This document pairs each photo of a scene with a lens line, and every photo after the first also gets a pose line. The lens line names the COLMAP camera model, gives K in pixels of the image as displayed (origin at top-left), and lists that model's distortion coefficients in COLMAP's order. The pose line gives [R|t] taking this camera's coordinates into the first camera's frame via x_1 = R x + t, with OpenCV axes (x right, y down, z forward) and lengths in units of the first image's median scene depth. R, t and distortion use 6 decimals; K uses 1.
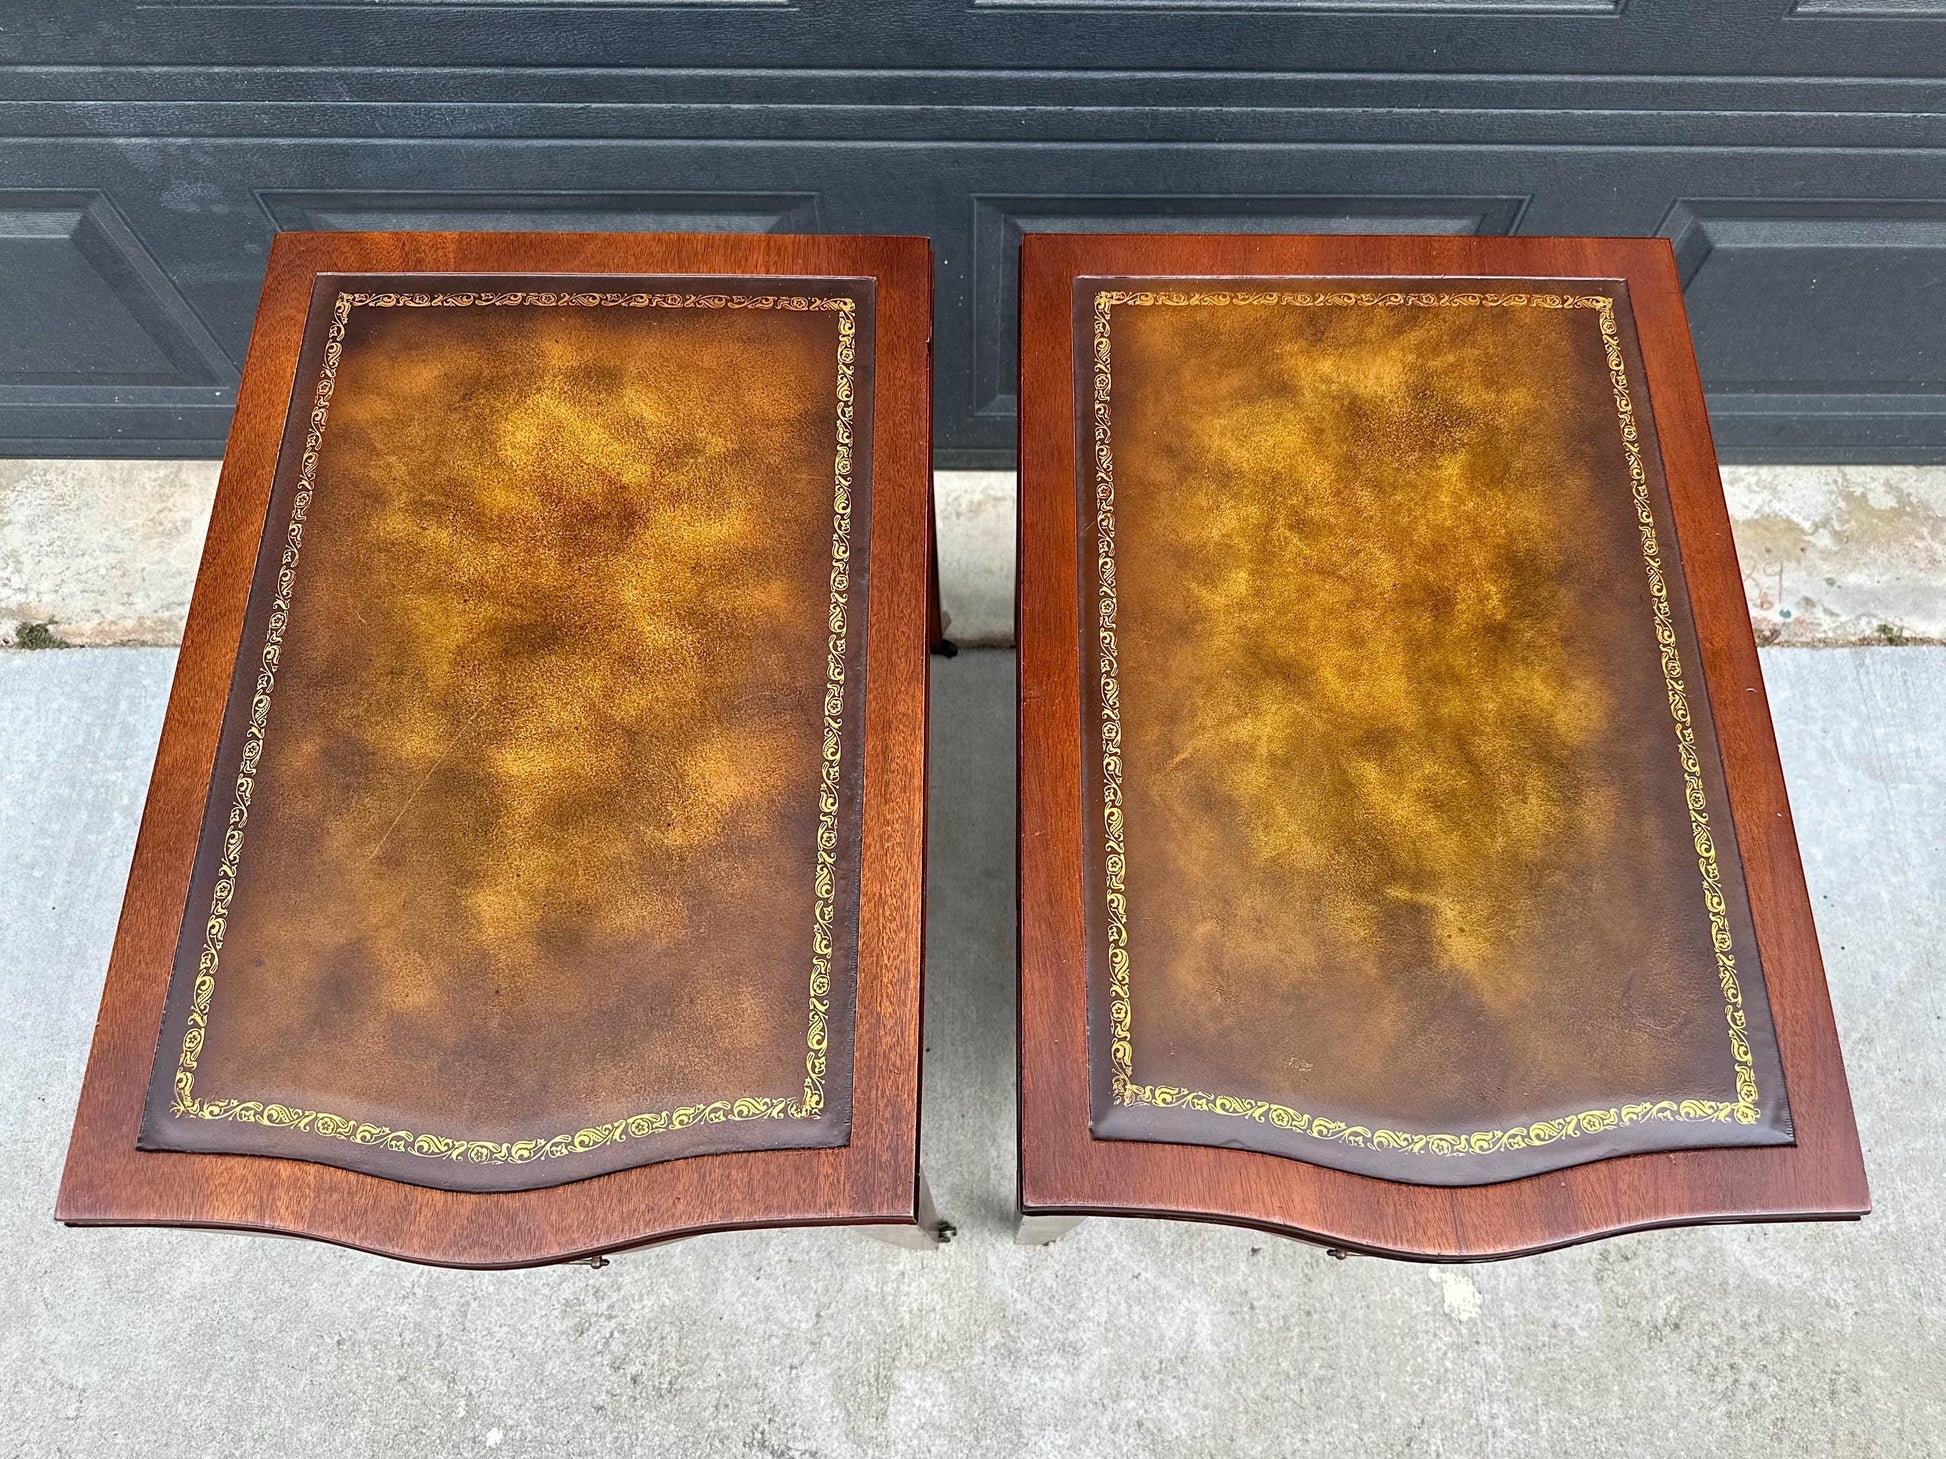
lens RADIAL K [[1493.4, 0, 981.6], [0, 1493.4, 696.5], [0, 0, 1]] dist [0.004232, -0.014383]
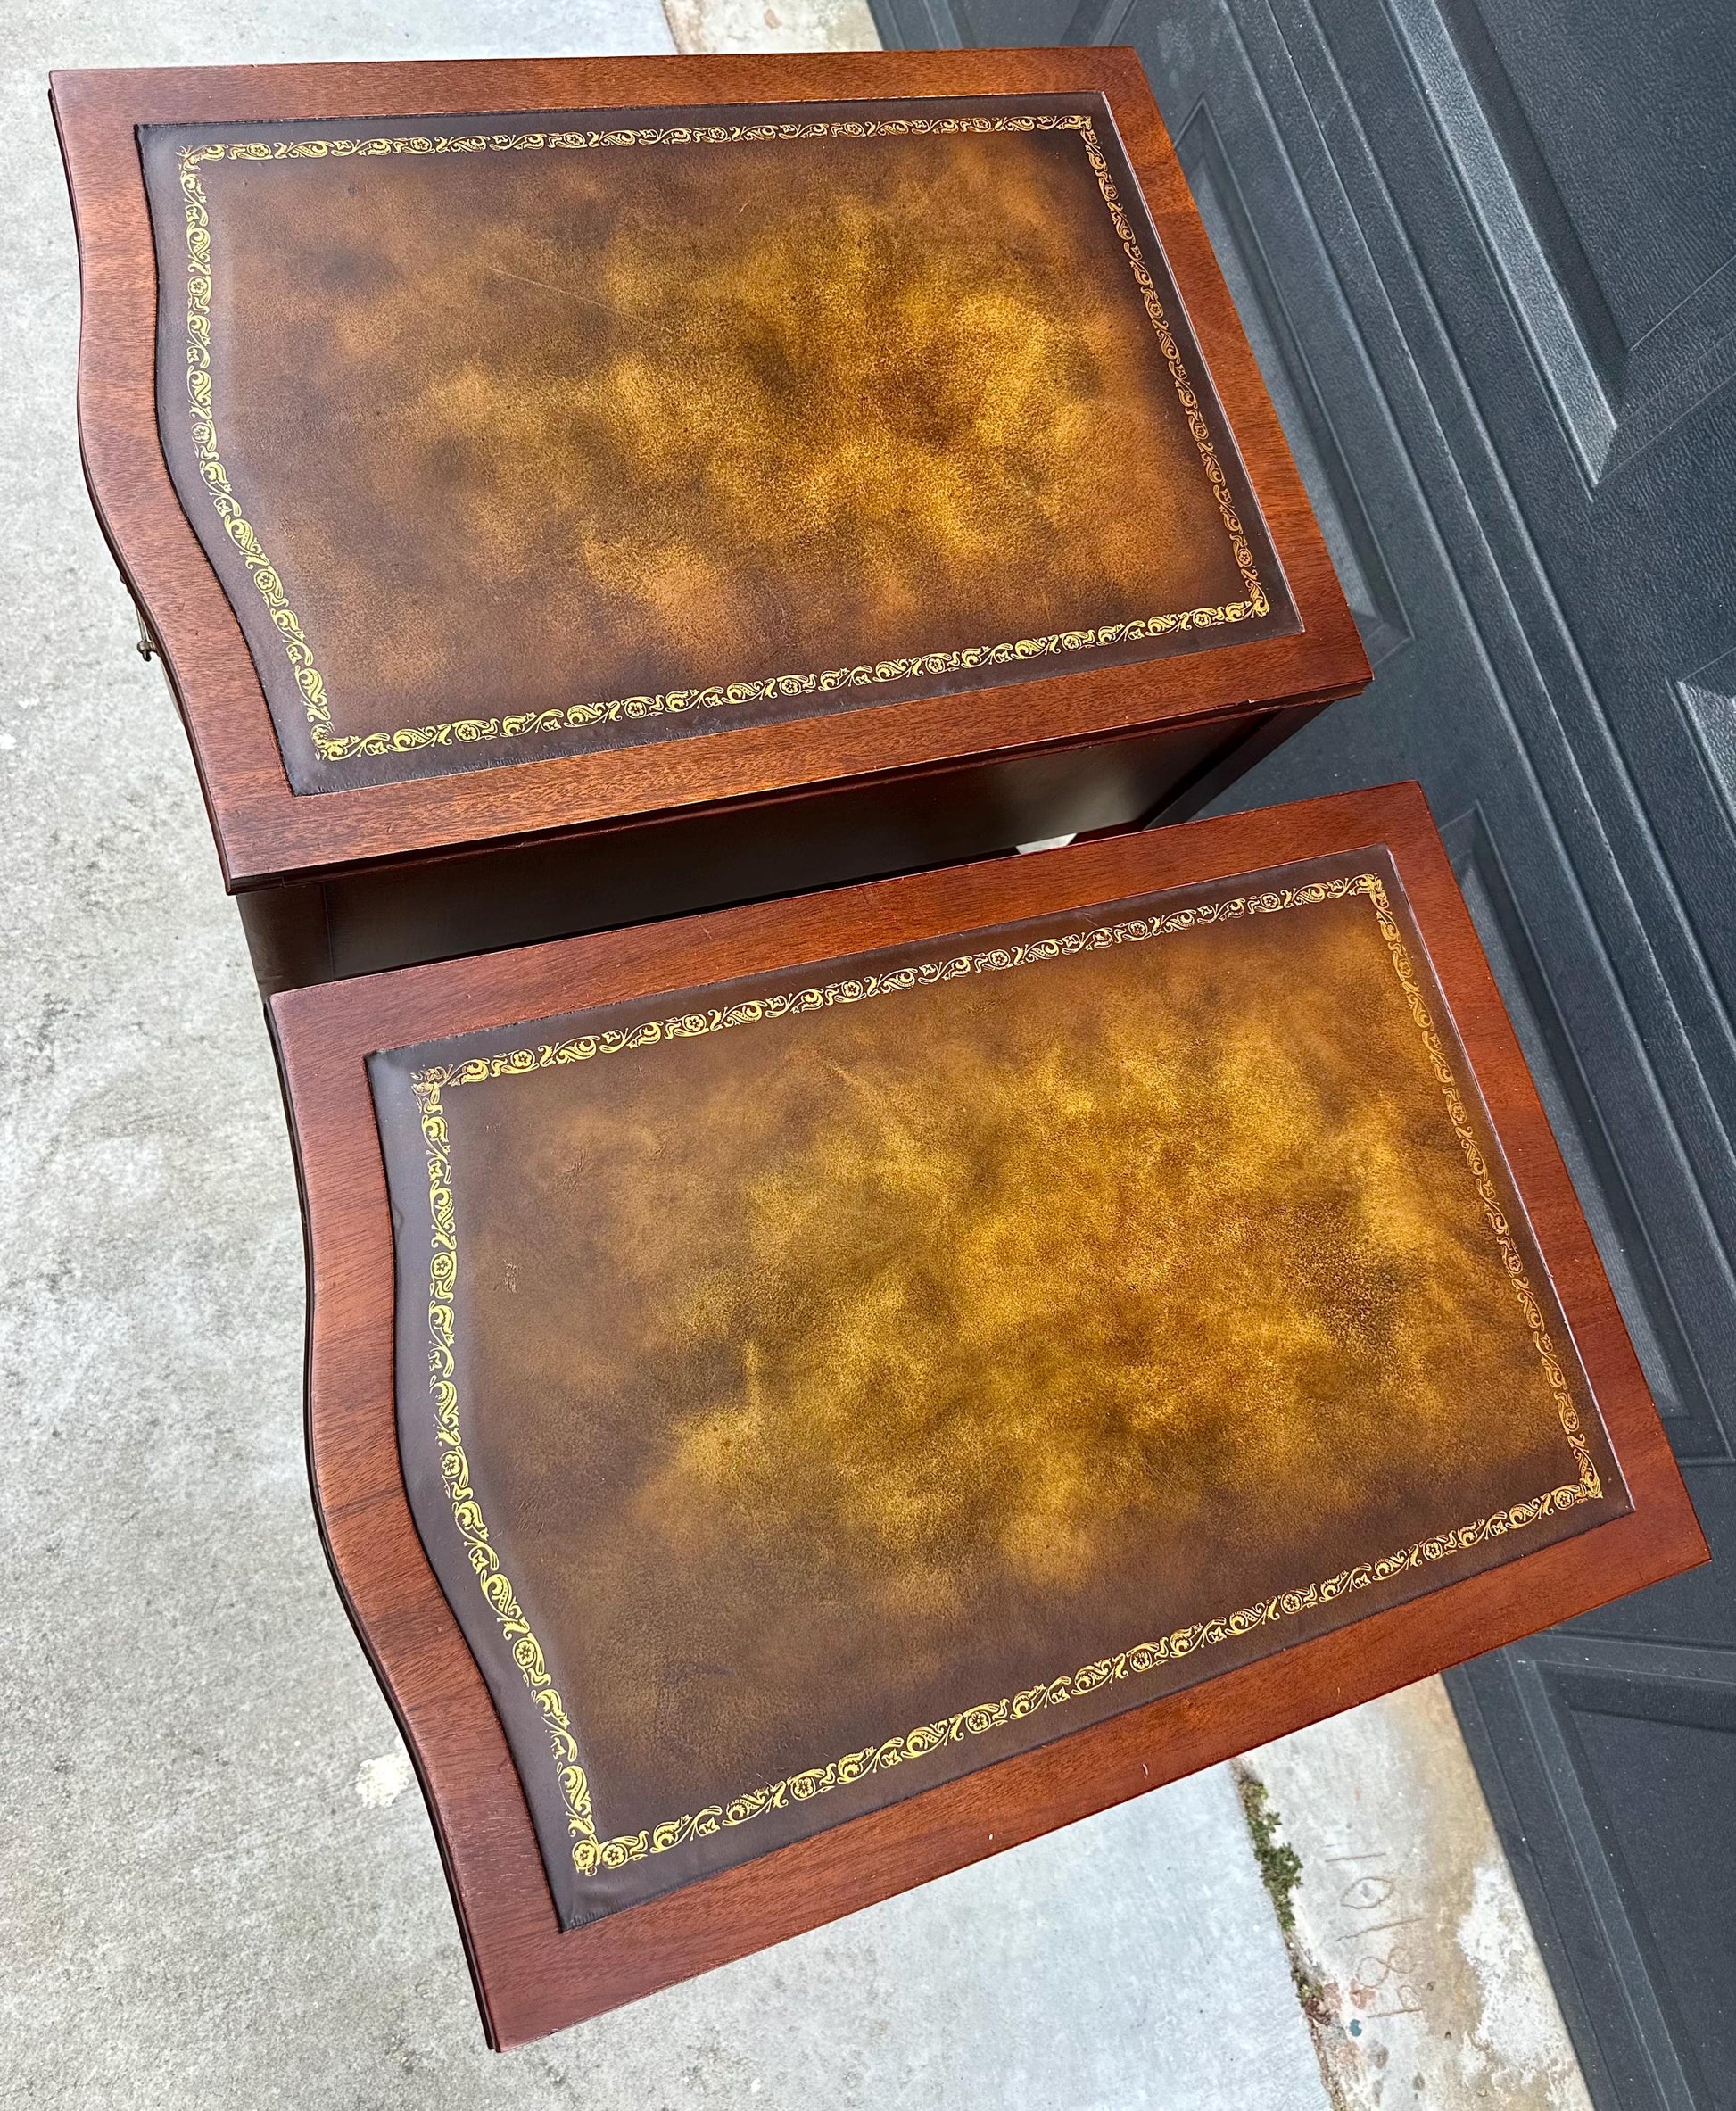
lens RADIAL K [[1694.1, 0, 868.7], [0, 1694.1, 995.6], [0, 0, 1]] dist [-0.000285, -0.011699]
pose [[0.284148, 0.935214, -0.211268, 0.266433], [-0.953095, 0.299481, 0.043827, -0.023858], [0.104259, 0.188905, 0.976445, 0.068501]]
